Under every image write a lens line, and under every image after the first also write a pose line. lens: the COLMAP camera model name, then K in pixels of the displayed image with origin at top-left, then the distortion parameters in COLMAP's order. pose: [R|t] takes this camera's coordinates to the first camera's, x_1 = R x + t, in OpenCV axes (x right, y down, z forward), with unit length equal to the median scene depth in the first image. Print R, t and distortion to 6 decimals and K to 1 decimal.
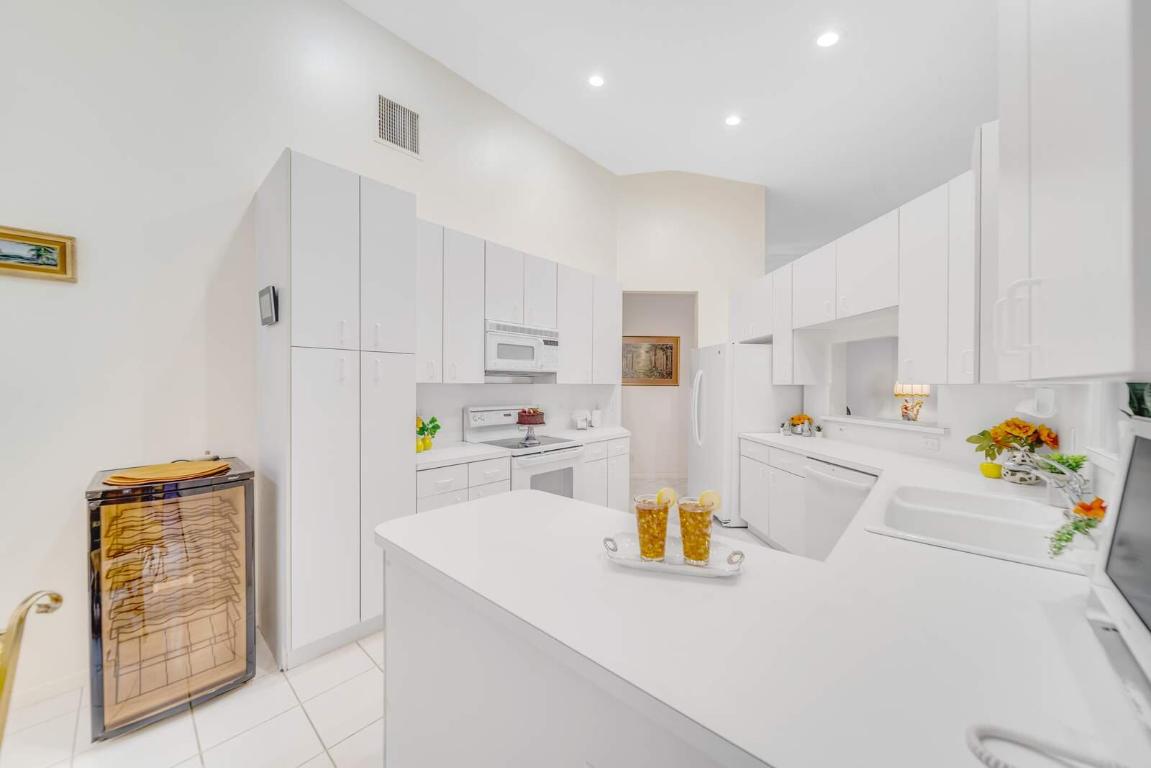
lens RADIAL K [[418.0, 0, 571.2], [0, 418.0, 387.0], [0, 0, 1]] dist [-0.001008, -0.000182]
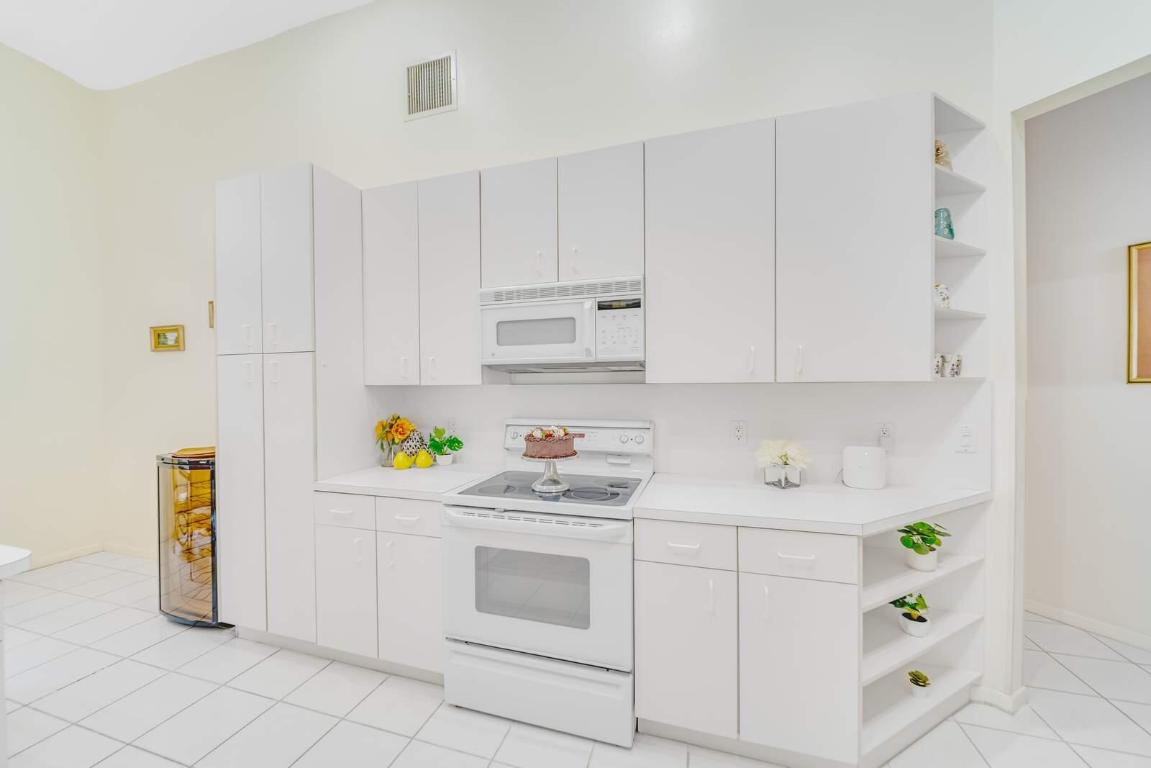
lens RADIAL K [[418.0, 0, 571.2], [0, 418.0, 387.0], [0, 0, 1]] dist [-0.001008, -0.000182]
pose [[0.431019, -0.006460, -0.902320, 0.414376], [0.005190, 0.999976, -0.004680, -0.001665], [0.902328, -0.002666, 0.431042, 0.765281]]
